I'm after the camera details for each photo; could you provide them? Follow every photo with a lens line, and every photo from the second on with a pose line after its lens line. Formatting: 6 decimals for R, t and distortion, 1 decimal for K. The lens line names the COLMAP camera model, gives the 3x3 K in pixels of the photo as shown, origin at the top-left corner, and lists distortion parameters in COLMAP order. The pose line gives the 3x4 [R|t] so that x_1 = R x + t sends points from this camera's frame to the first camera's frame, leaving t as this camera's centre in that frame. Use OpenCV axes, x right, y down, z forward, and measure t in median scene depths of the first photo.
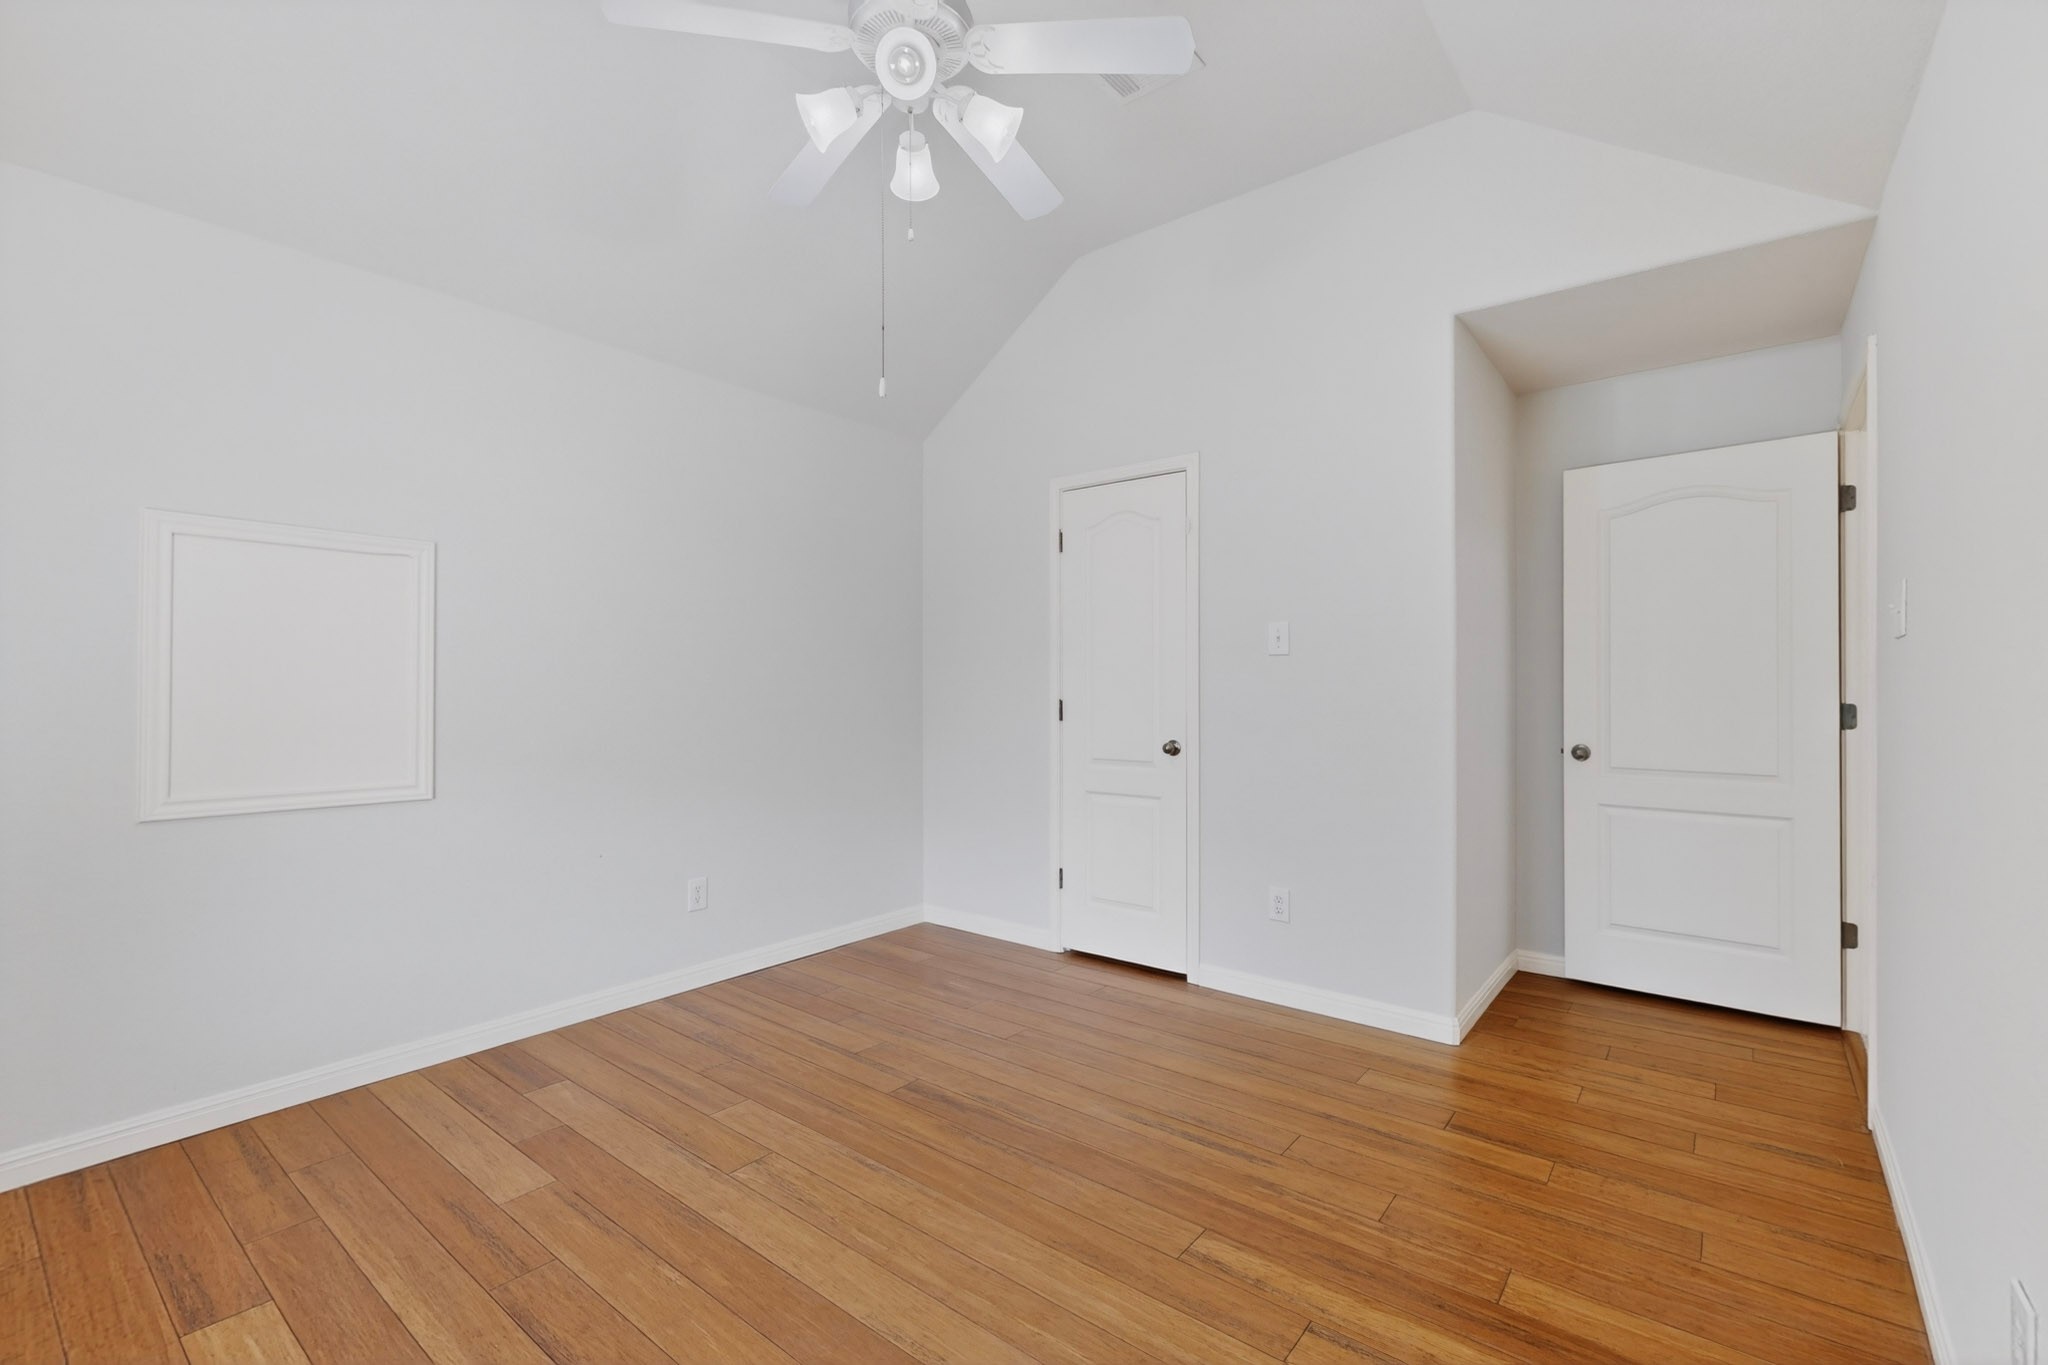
lens RADIAL K [[882.0, 0, 1022.2], [0, 882.0, 685.3], [0, 0, 1]] dist [0.001384, -0.000036]
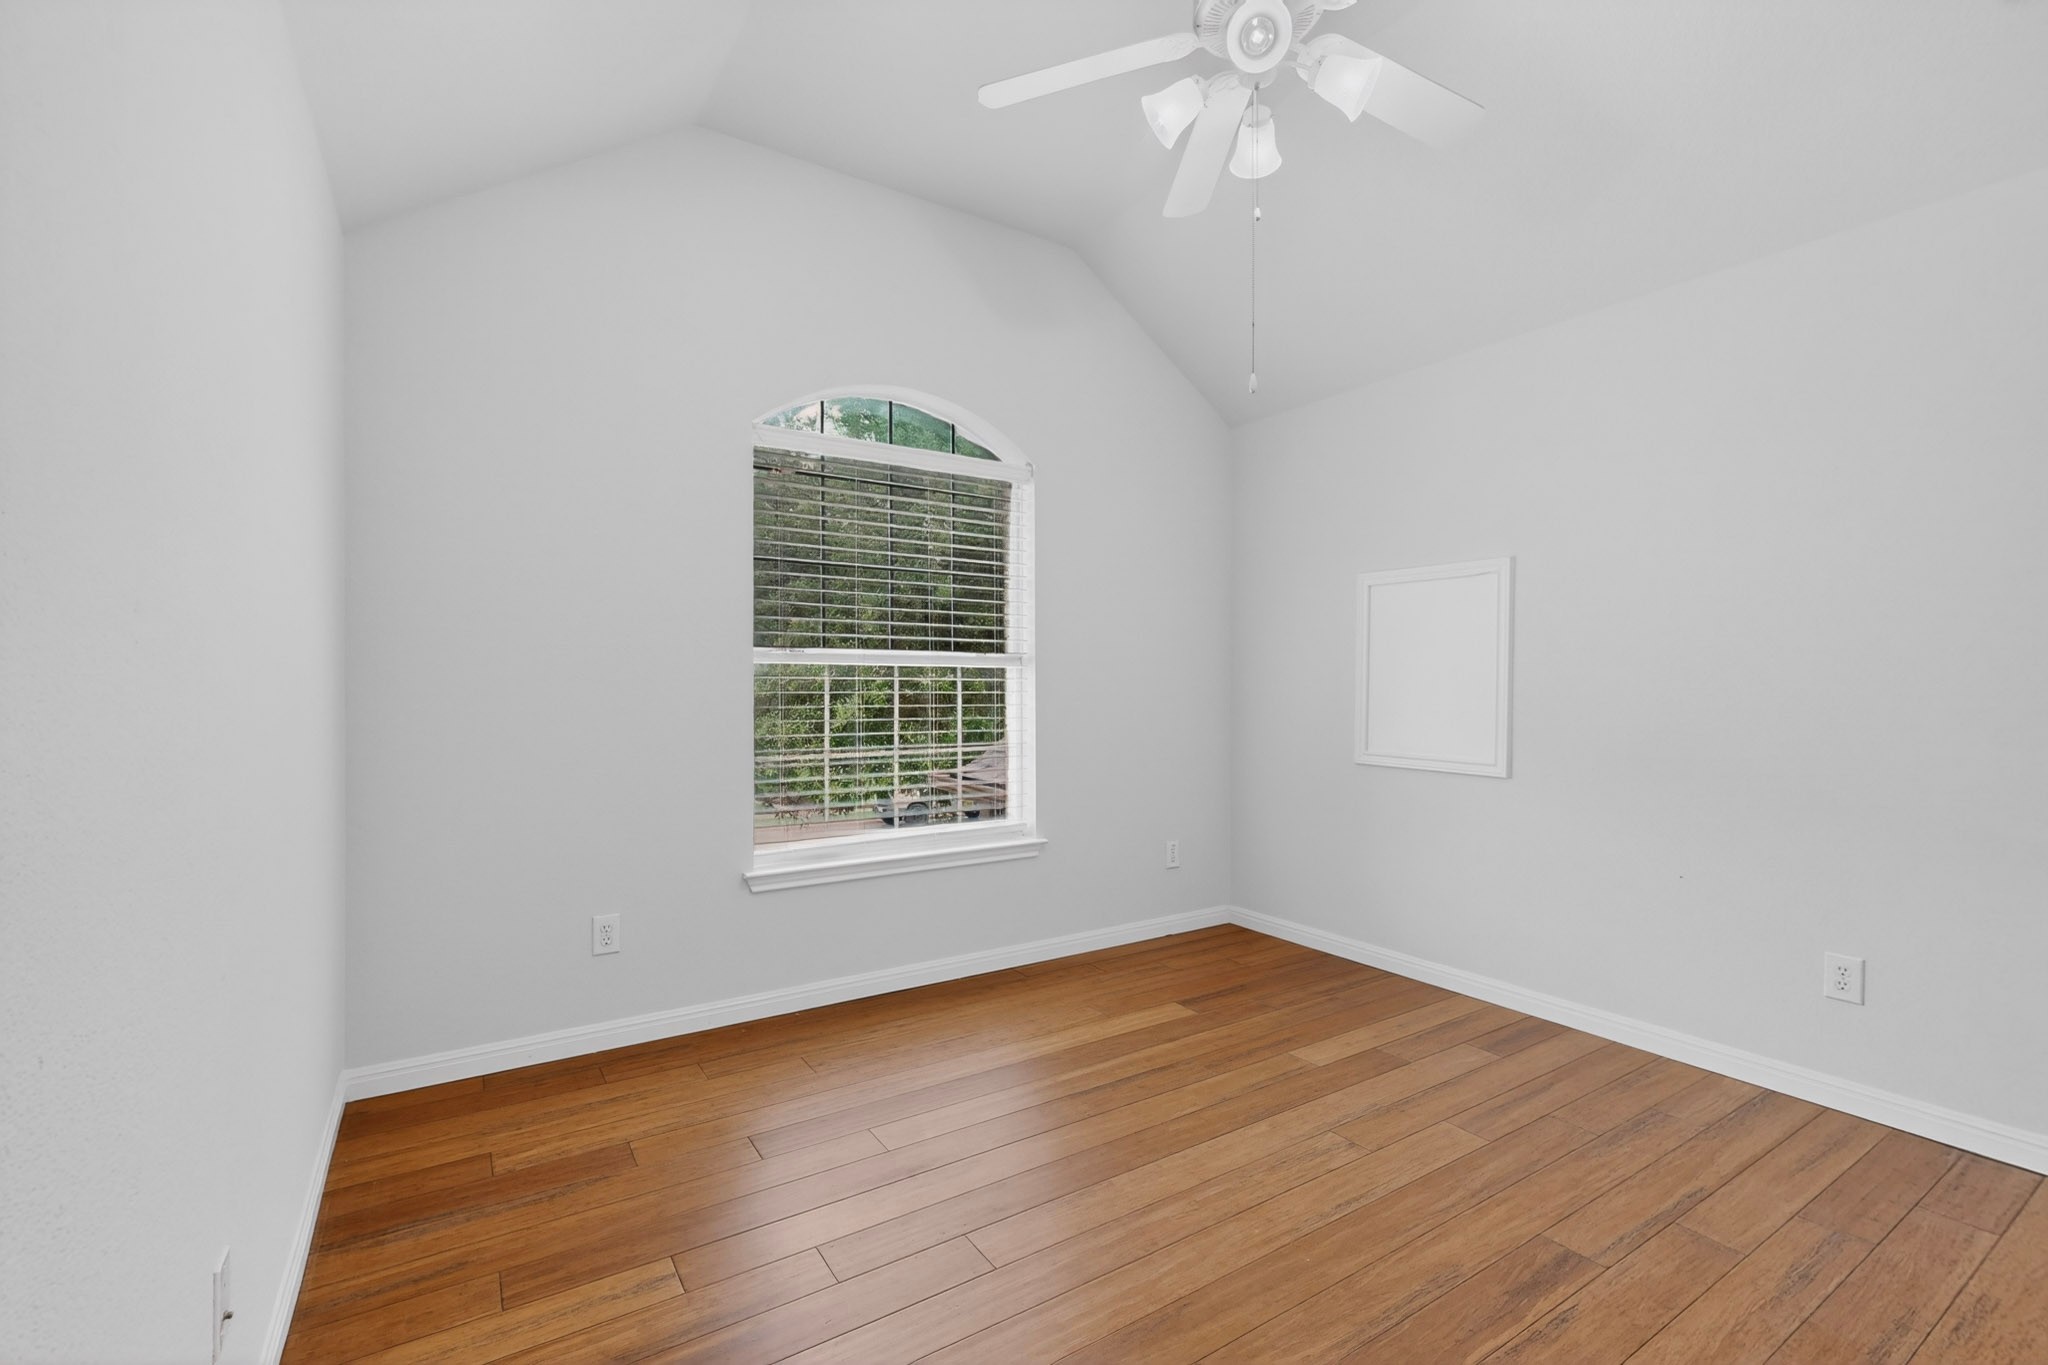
lens RADIAL K [[882.0, 0, 1022.2], [0, 882.0, 685.3], [0, 0, 1]] dist [0.001384, -0.000036]
pose [[-0.321397, -0.000574, -0.946944, 0.762918], [0.003366, 0.999993, -0.001749, 0.007022], [0.946939, -0.003749, -0.321393, 0.928998]]
